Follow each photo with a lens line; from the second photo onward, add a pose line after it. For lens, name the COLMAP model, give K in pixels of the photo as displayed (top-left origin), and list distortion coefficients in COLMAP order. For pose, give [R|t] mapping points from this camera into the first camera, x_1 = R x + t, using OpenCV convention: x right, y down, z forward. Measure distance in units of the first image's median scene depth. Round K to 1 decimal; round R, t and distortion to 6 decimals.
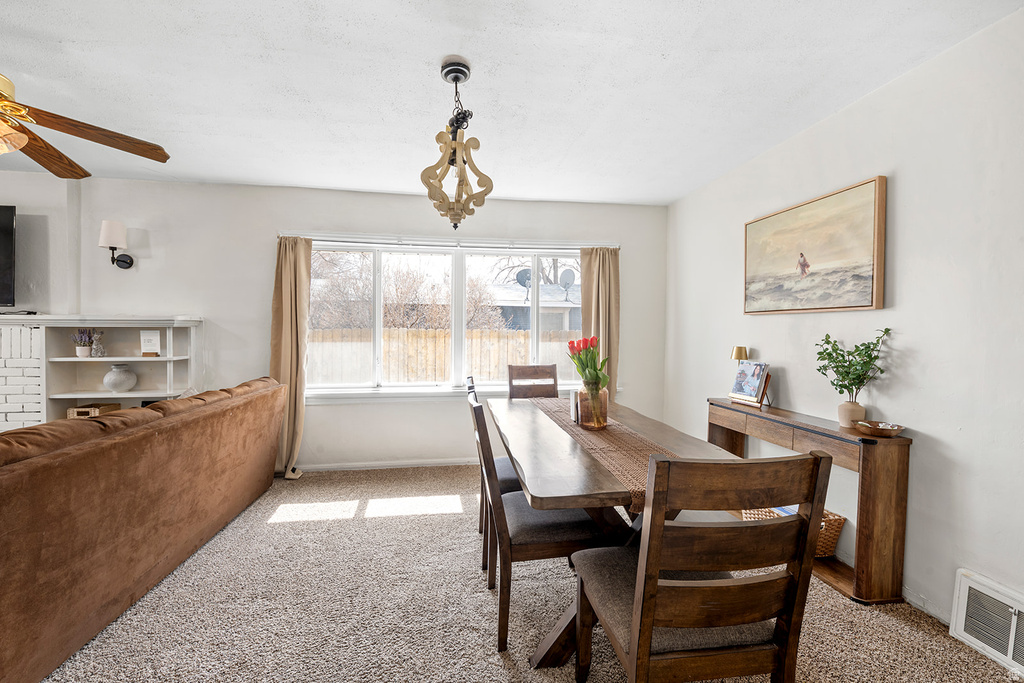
lens RADIAL K [[419.5, 0, 508.1], [0, 419.5, 334.8], [0, 0, 1]] dist [-0.002724, -0.000737]
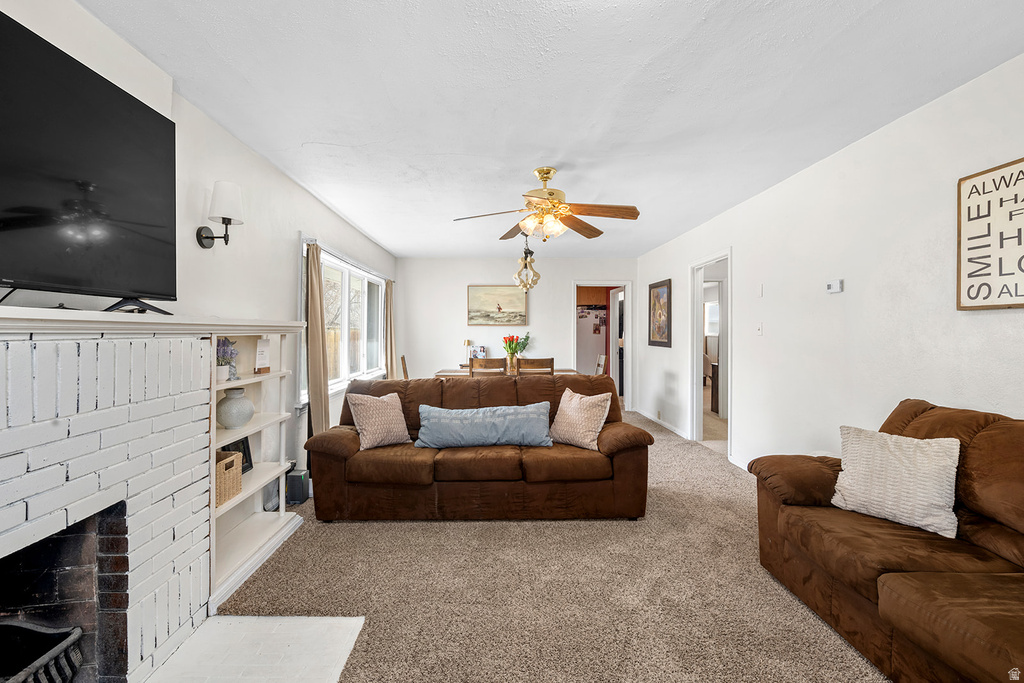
lens RADIAL K [[448.9, 0, 492.8], [0, 448.9, 331.0], [0, 0, 1]] dist [-0.000144, -0.000177]
pose [[0.147252, -0.004500, 0.989089, -1.994402], [0.016734, 0.999858, 0.002058, -0.025058], [-0.988957, 0.016249, 0.147307, 0.567131]]
